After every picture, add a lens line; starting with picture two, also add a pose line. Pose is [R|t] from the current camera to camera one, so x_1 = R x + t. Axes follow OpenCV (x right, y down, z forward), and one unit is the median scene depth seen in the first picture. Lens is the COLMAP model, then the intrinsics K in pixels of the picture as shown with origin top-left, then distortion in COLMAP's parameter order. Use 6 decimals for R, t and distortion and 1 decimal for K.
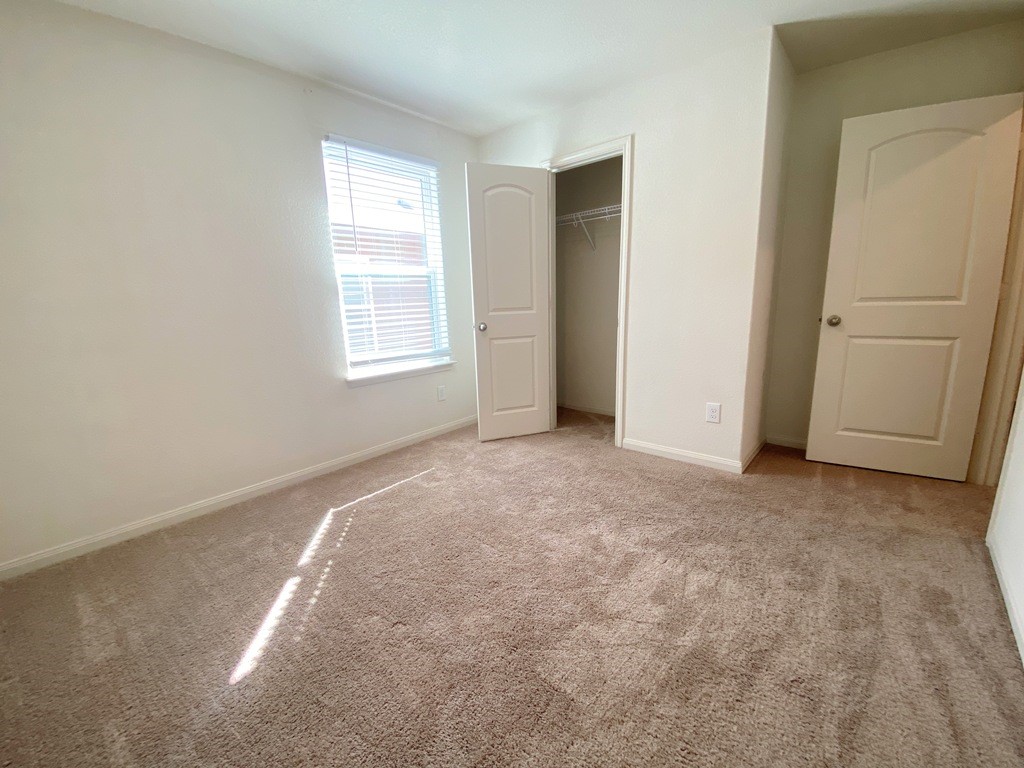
lens RADIAL K [[406.0, 0, 512.0], [0, 406.0, 384.0], [0, 0, 1]] dist [0.023941, -0.023222]
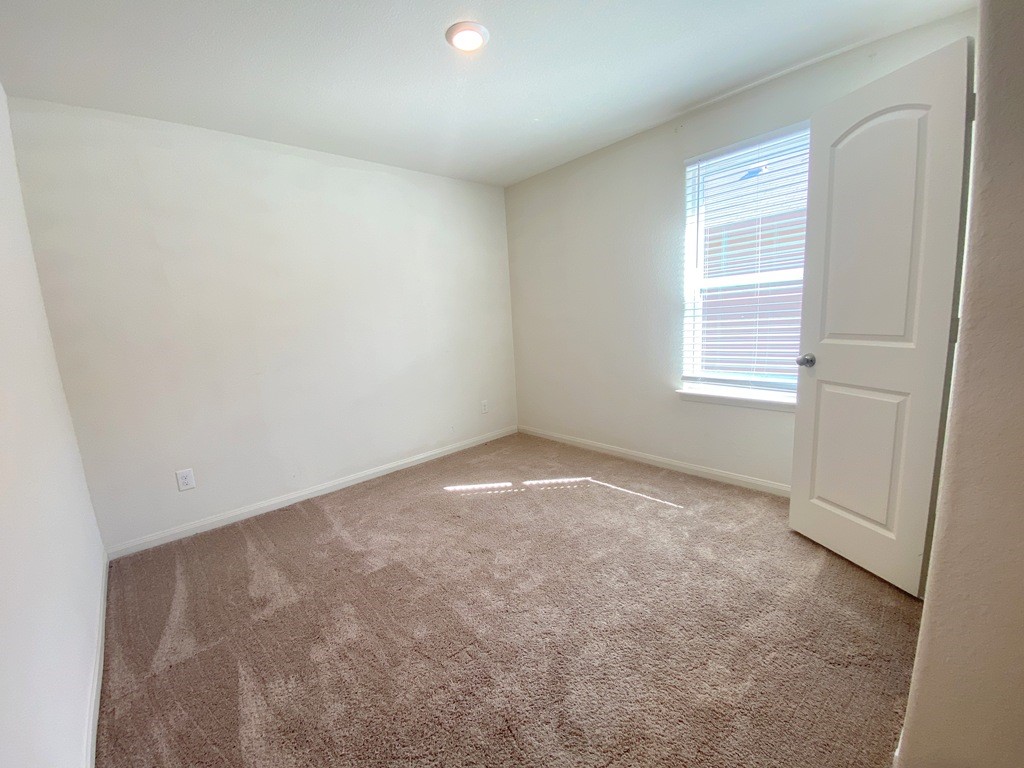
lens RADIAL K [[406.0, 0, 512.0], [0, 406.0, 384.0], [0, 0, 1]] dist [0.023941, -0.023222]
pose [[-0.096593, 0.198753, -0.975278, 0.725935], [-0.149508, 0.965845, 0.211638, -0.205043], [0.984031, 0.166255, -0.063578, 0.707110]]
